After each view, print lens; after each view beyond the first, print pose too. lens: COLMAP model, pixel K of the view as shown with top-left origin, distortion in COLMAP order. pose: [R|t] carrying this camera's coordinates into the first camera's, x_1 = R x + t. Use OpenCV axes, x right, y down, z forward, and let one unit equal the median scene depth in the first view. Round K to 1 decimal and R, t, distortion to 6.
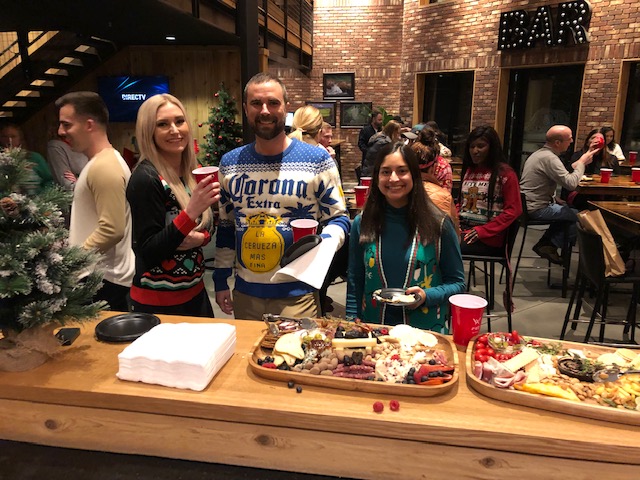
lens RADIAL K [[521.3, 0, 319.9], [0, 521.3, 237.2], [0, 0, 1]] dist [0.018742, -0.009816]
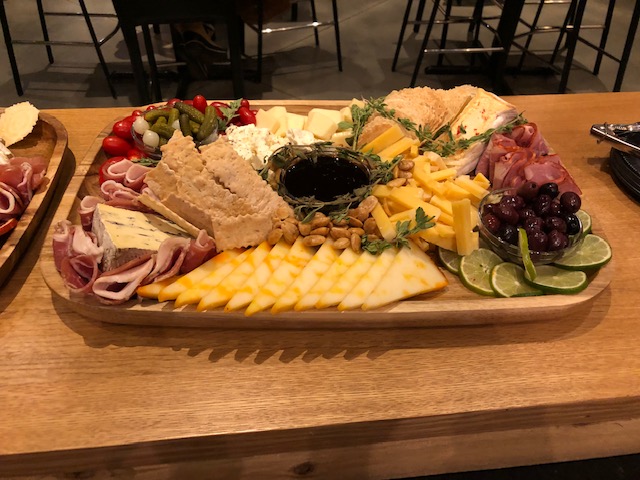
lens RADIAL K [[521.3, 0, 323.6], [0, 521.3, 238.2], [0, 0, 1]] dist [0.018742, -0.009816]
pose [[0.963484, -0.173465, 0.203984, 0.061195], [0.045222, 0.856263, 0.514556, 0.011117], [-0.263921, -0.486542, 0.832840, 0.096514]]
